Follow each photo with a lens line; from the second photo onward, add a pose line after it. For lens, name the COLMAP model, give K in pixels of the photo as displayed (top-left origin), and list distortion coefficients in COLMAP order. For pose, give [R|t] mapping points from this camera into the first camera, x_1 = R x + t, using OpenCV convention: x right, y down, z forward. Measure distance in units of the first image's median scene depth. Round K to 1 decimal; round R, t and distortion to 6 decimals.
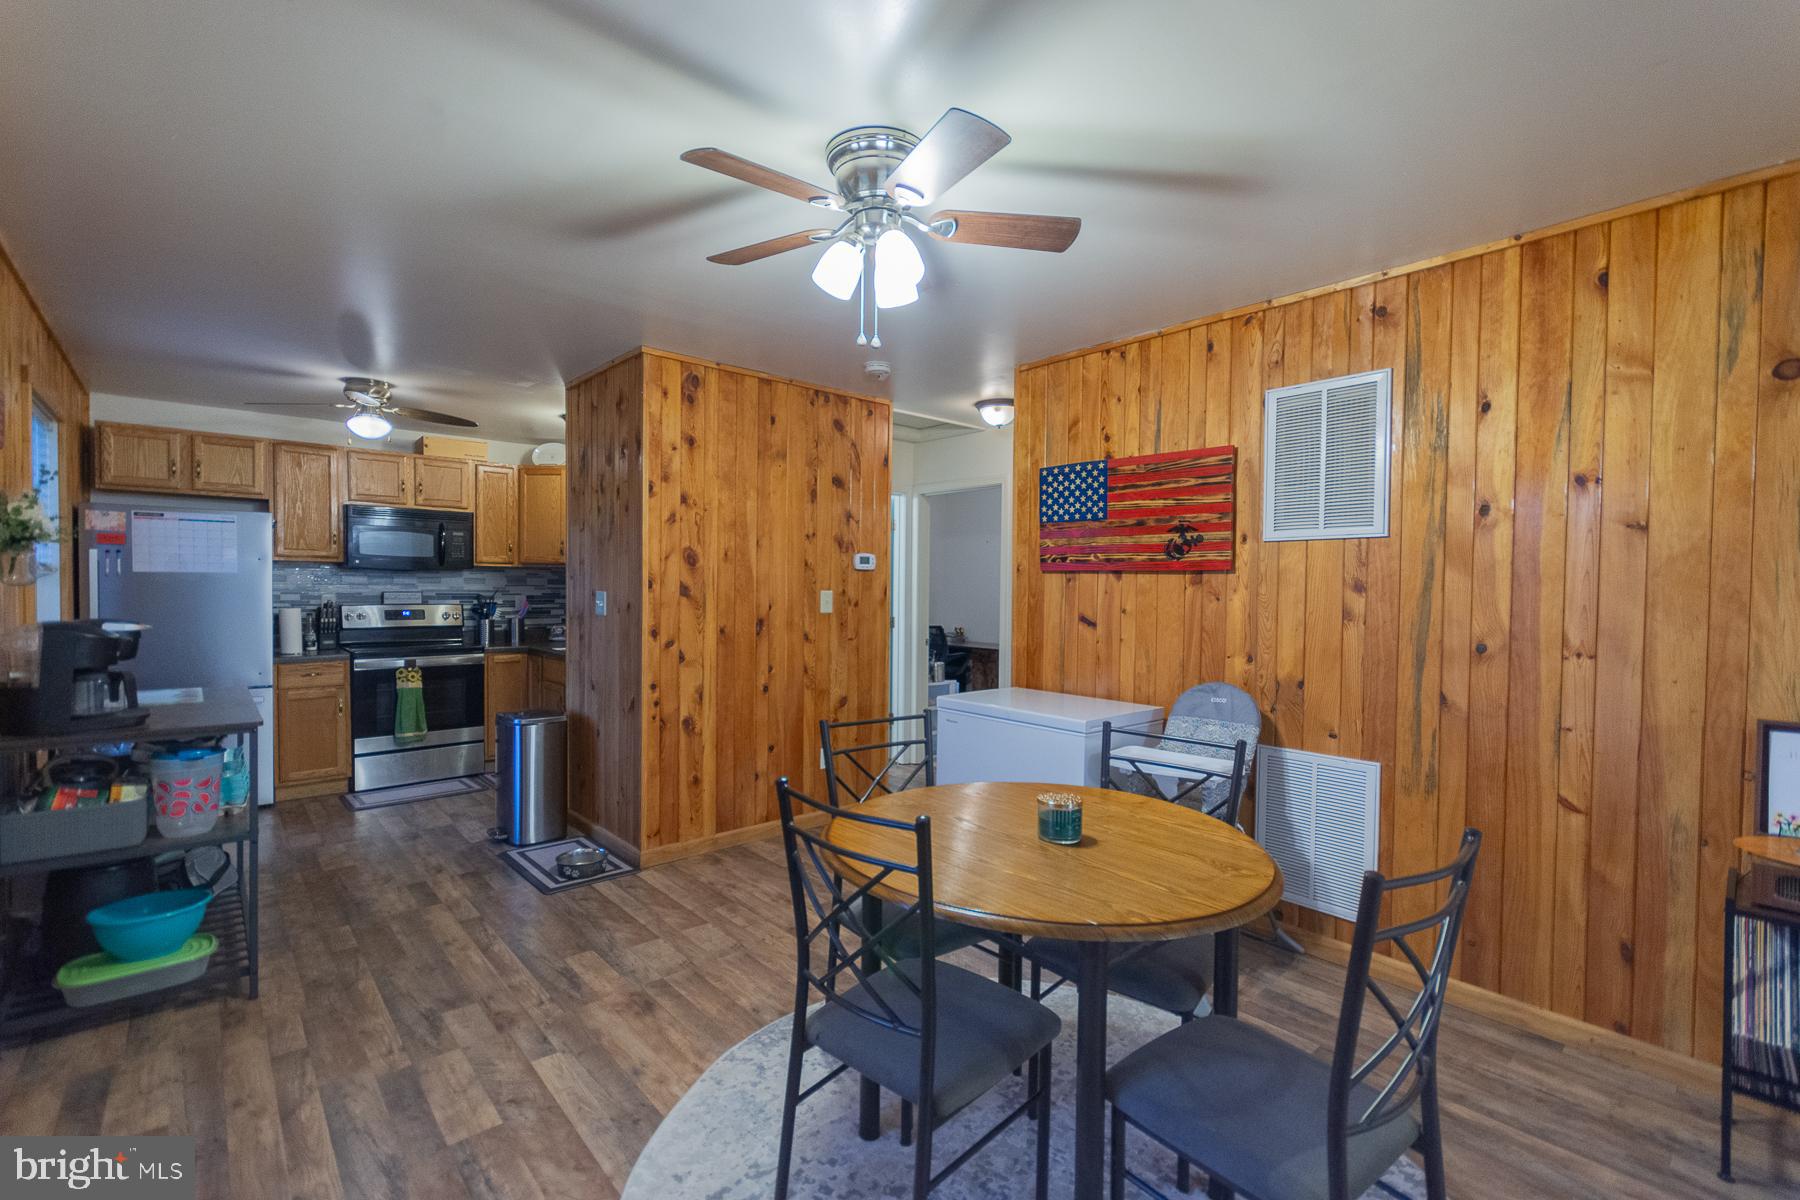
lens RADIAL K [[788.4, 0, 899.9], [0, 788.4, 606.7], [0, 0, 1]] dist [0.004406, -0.000063]
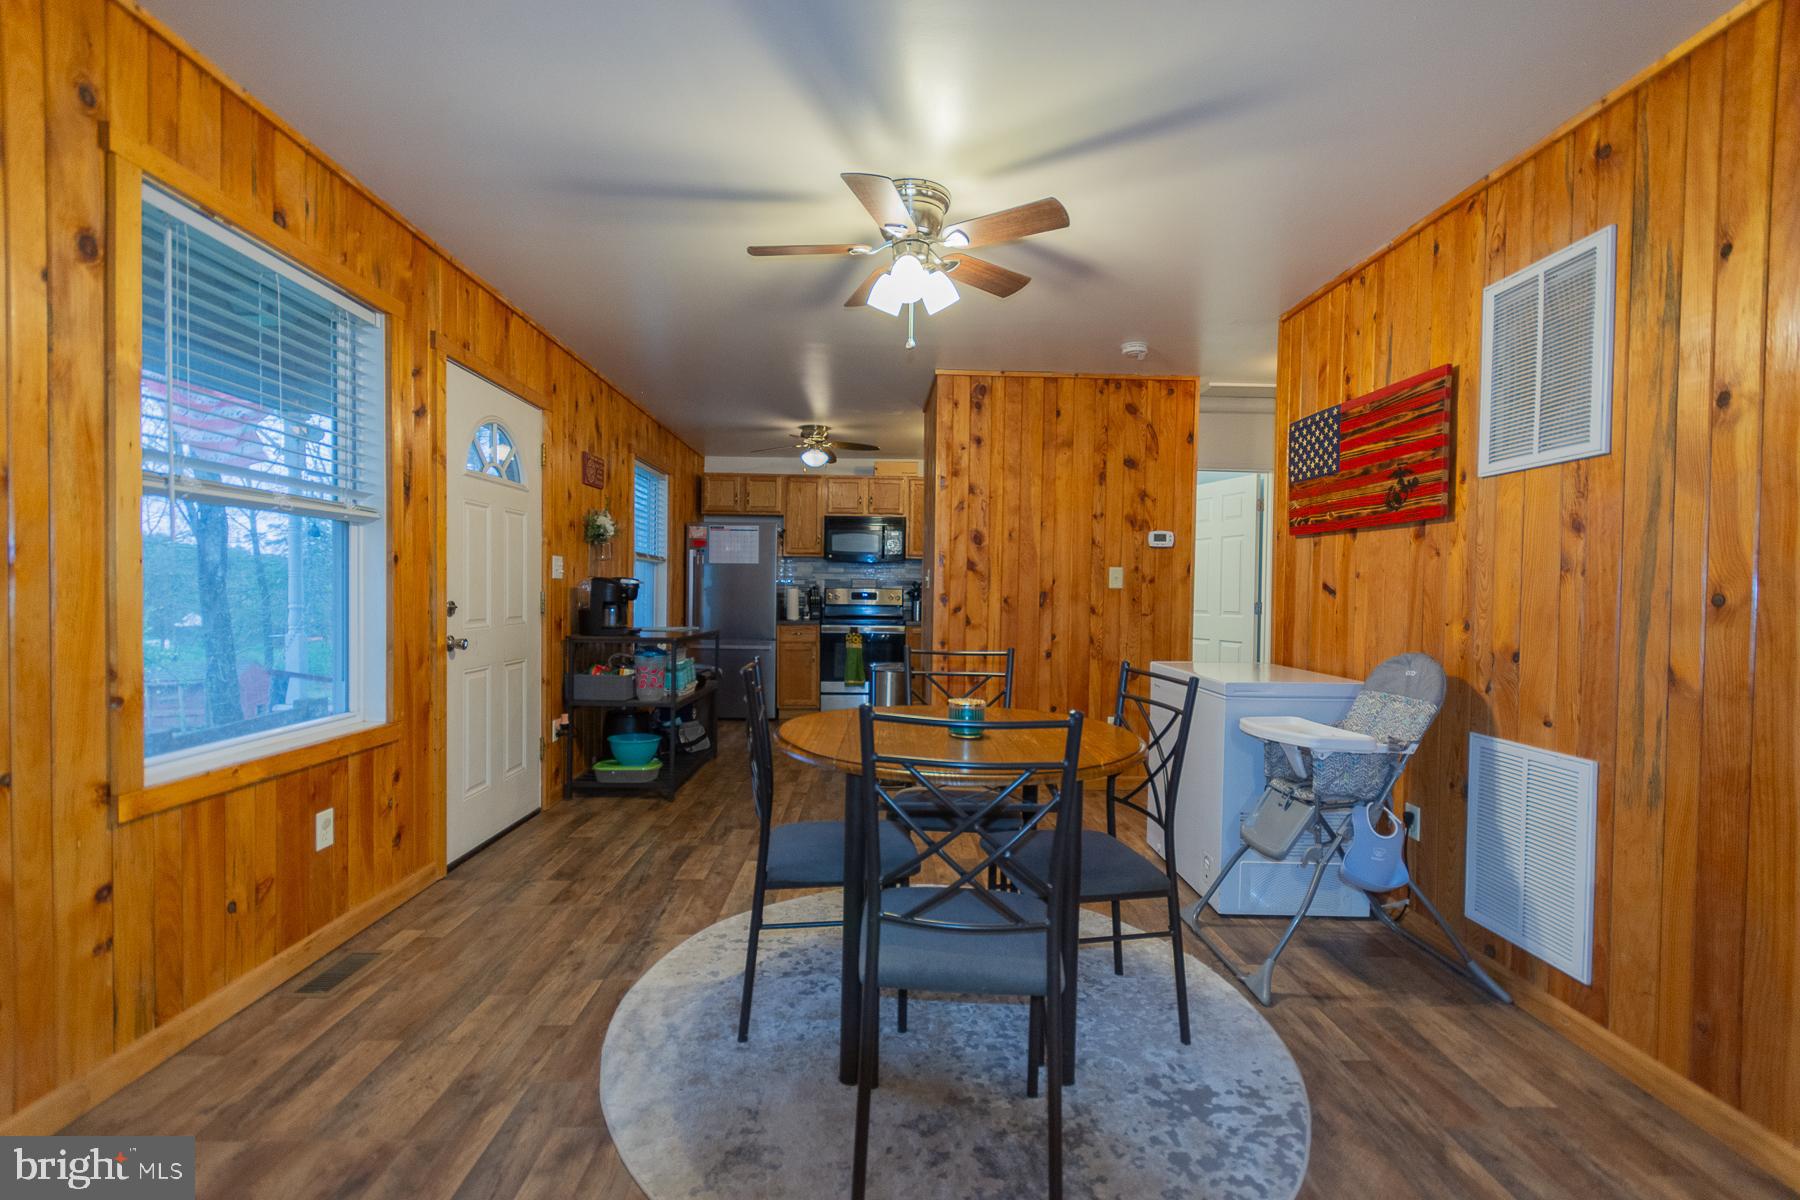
lens RADIAL K [[788.4, 0, 899.9], [0, 788.4, 606.7], [0, 0, 1]] dist [0.004406, -0.000063]
pose [[0.767526, 0.013336, -0.640879, 0.414553], [-0.022230, 0.999736, -0.005820, 0.051524], [0.640632, 0.018714, 0.767620, 0.009243]]
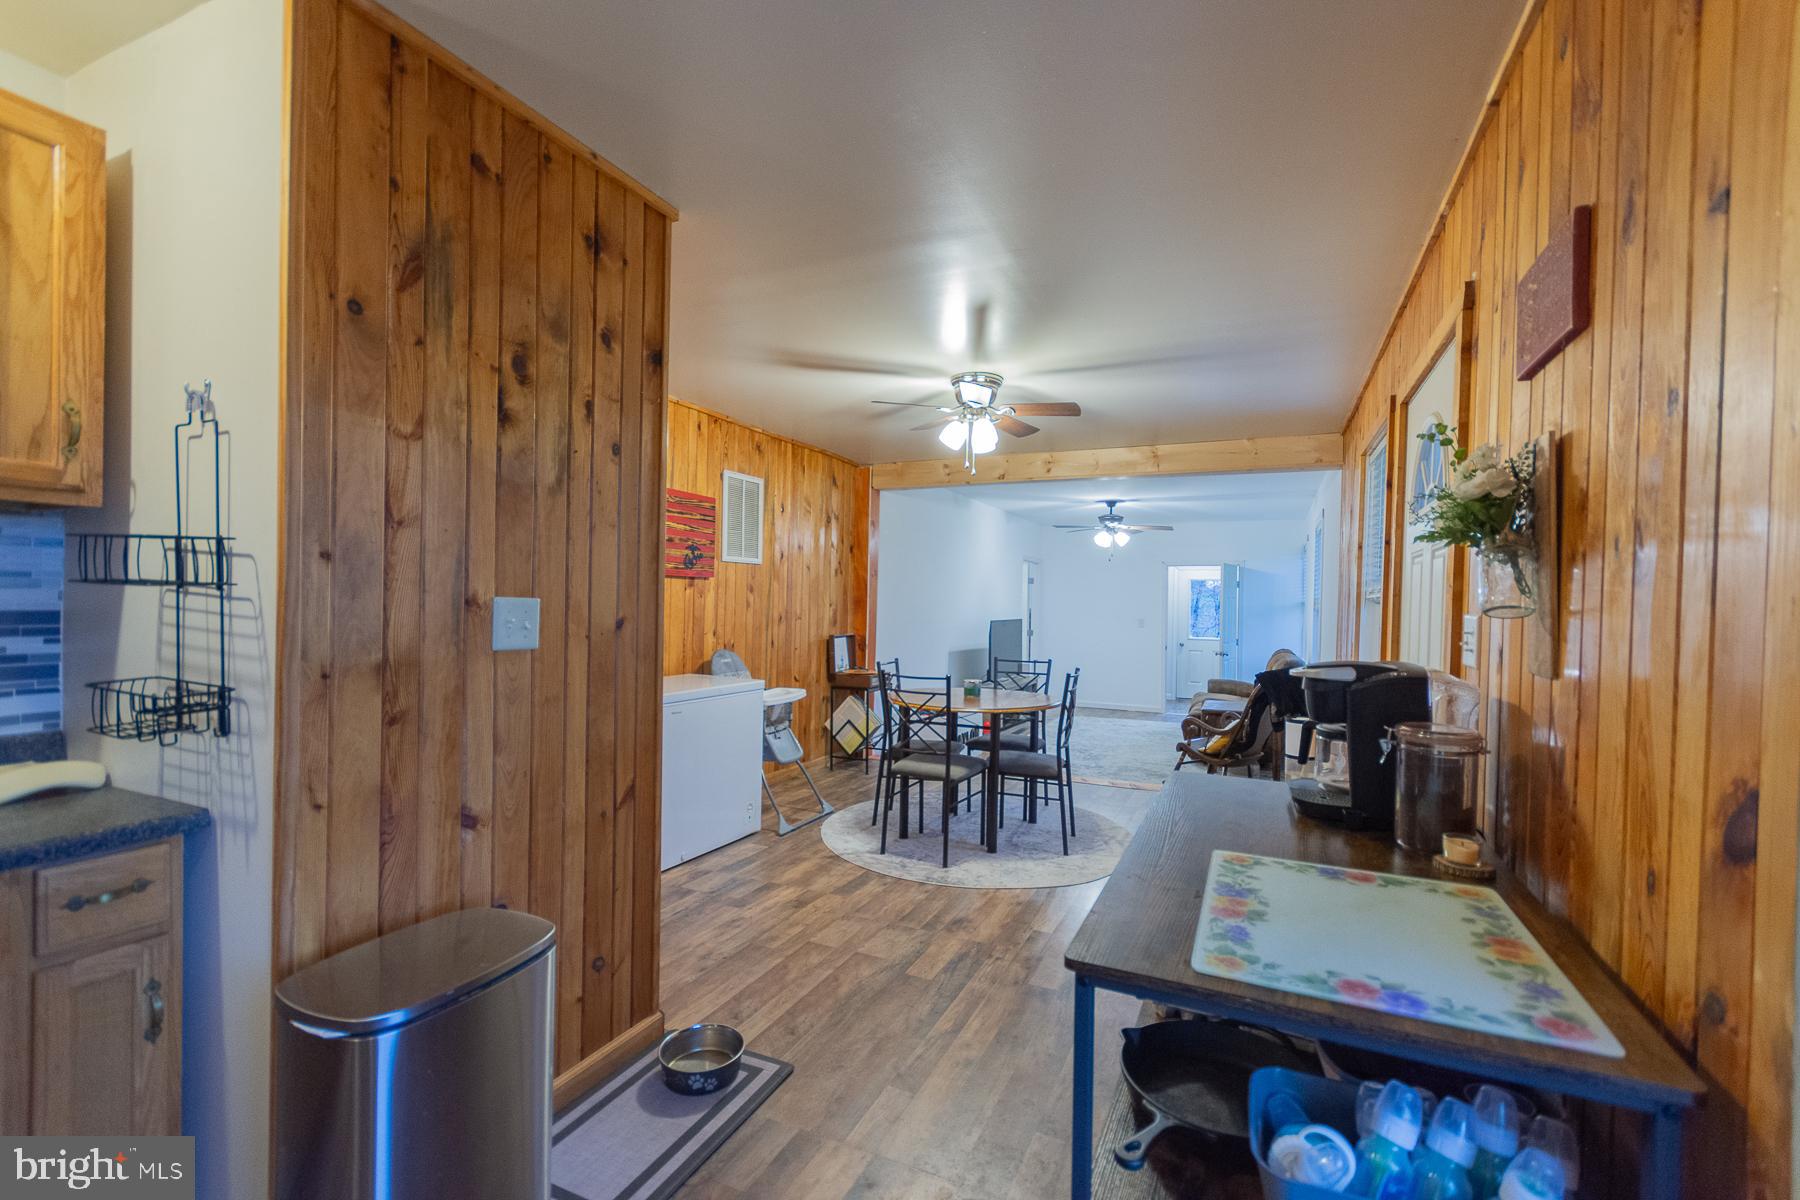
lens RADIAL K [[788.4, 0, 899.9], [0, 788.4, 606.7], [0, 0, 1]] dist [0.004406, -0.000063]
pose [[-0.397531, -0.029749, 0.917107, -0.940588], [-0.005616, 0.999534, 0.029988, -0.030955], [-0.917572, 0.006771, -0.397513, 1.036140]]
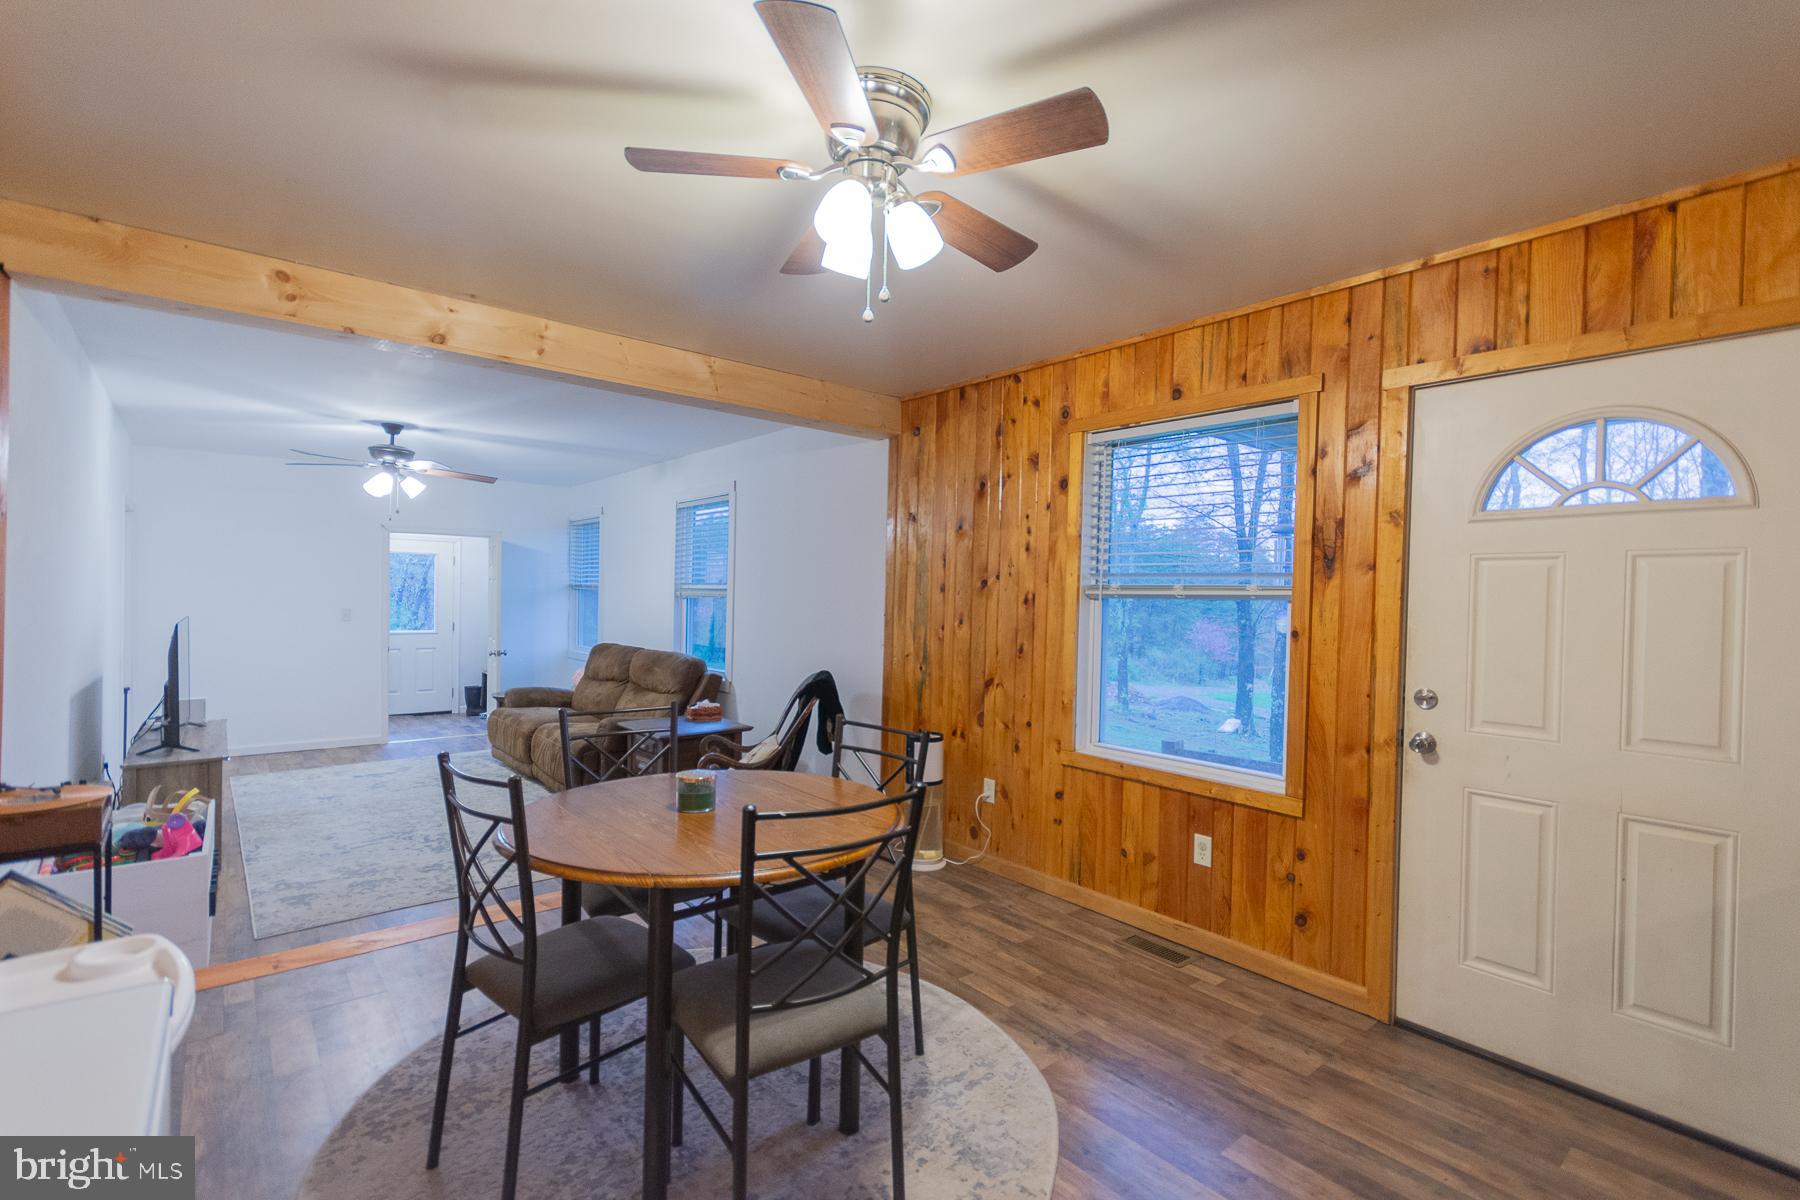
lens RADIAL K [[804.2, 0, 898.0], [0, 804.2, 606.2], [0, 0, 1]] dist [0.007584, 0.000301]
pose [[-0.998966, -0.035139, 0.028854, -0.054711], [-0.034135, 0.998818, 0.034604, -0.024488], [-0.030035, 0.033583, -0.998985, 1.009412]]
